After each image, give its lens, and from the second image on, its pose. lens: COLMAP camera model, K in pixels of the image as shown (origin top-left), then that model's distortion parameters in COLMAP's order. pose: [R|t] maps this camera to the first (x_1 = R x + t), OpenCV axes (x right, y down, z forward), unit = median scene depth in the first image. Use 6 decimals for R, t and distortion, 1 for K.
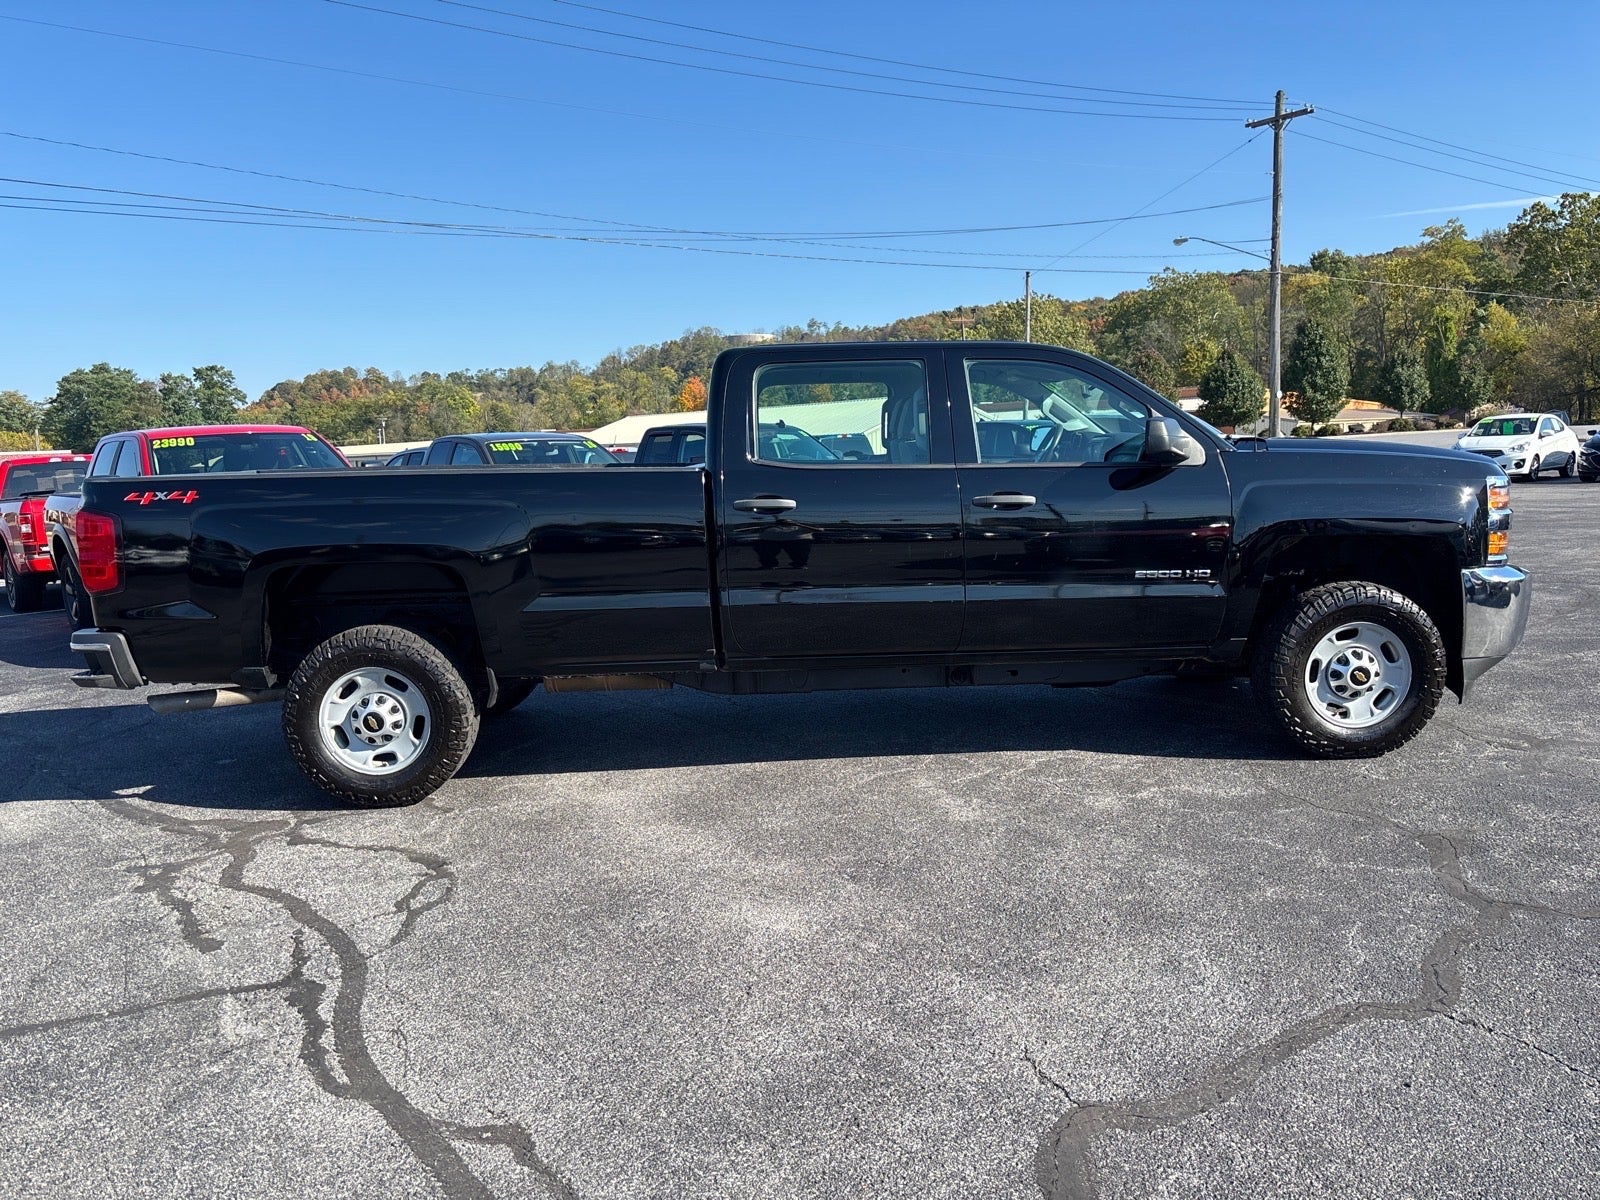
lens RADIAL K [[1231.7, 0, 803.5], [0, 1231.7, 596.0], [0, 0, 1]] dist [0.066248, -0.073647]
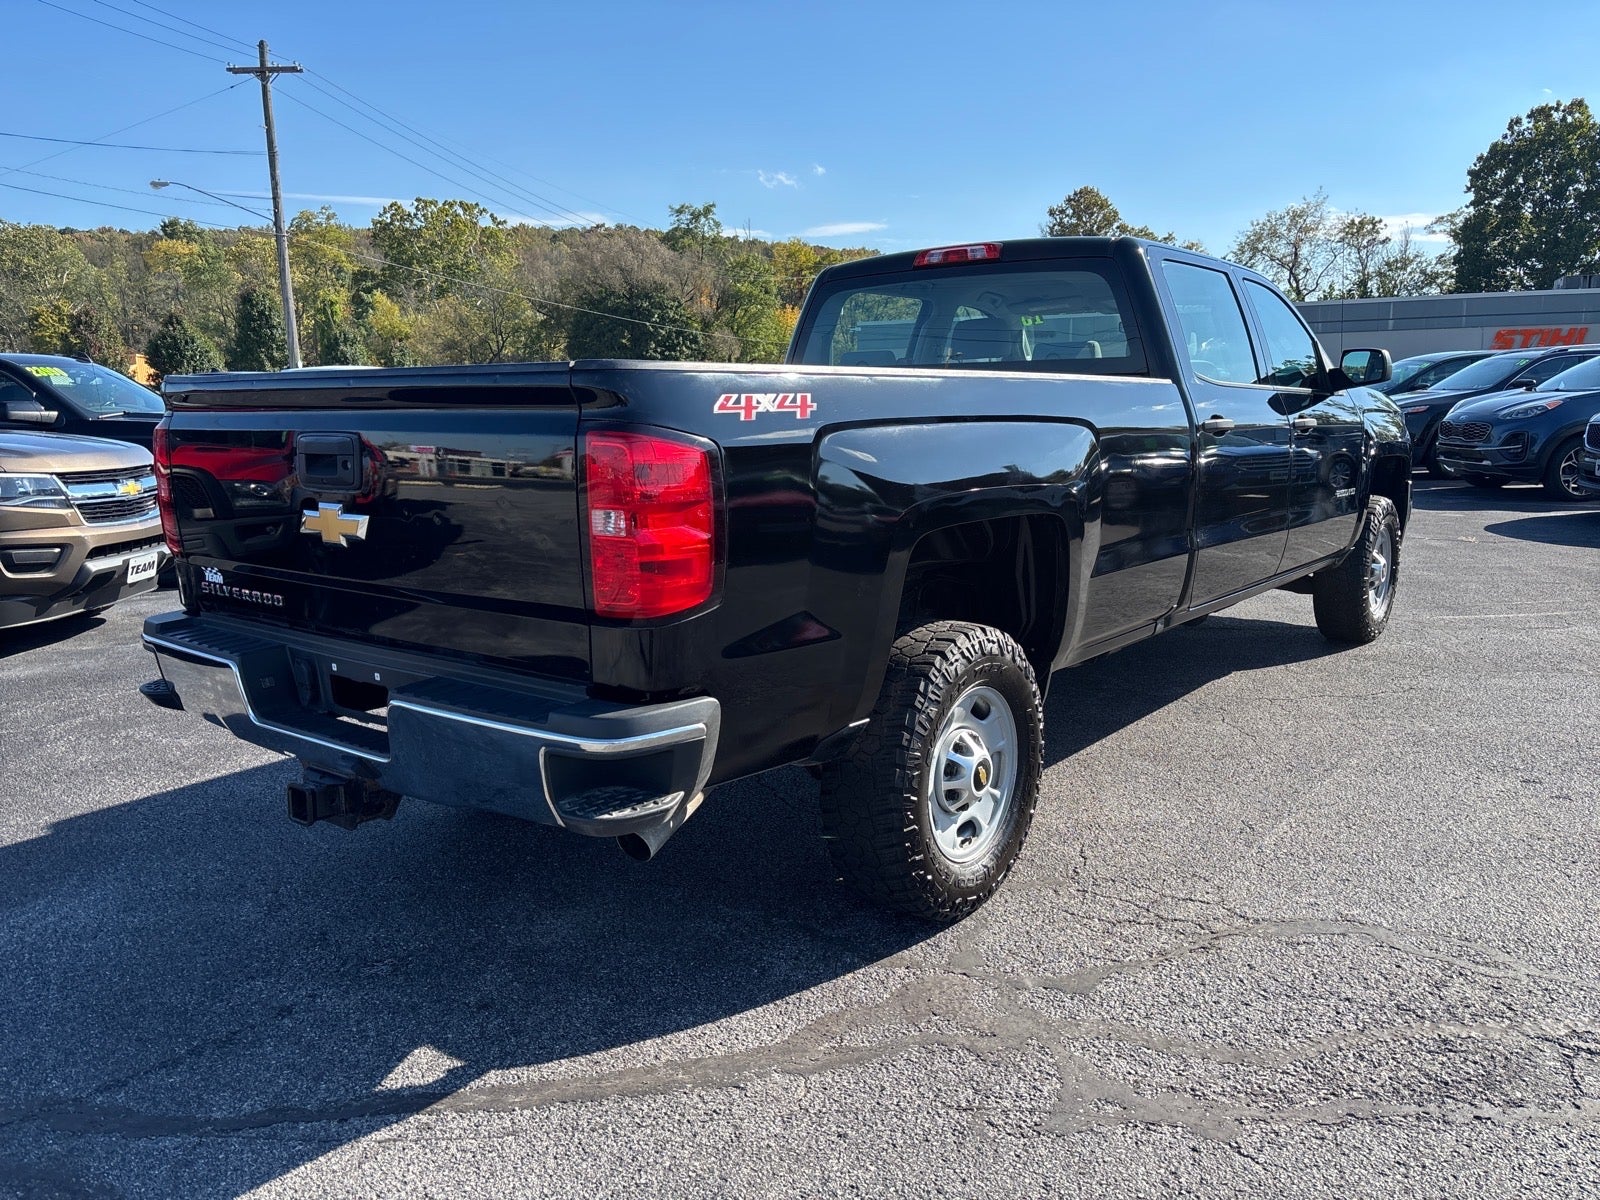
lens RADIAL K [[1231.7, 0, 803.5], [0, 1231.7, 596.0], [0, 0, 1]] dist [0.066248, -0.073647]
pose [[0.622351, -0.101321, 0.776153, -0.079466], [0.090831, 0.994236, 0.056958, -0.002883], [-0.777450, 0.035051, 0.627967, 0.061255]]
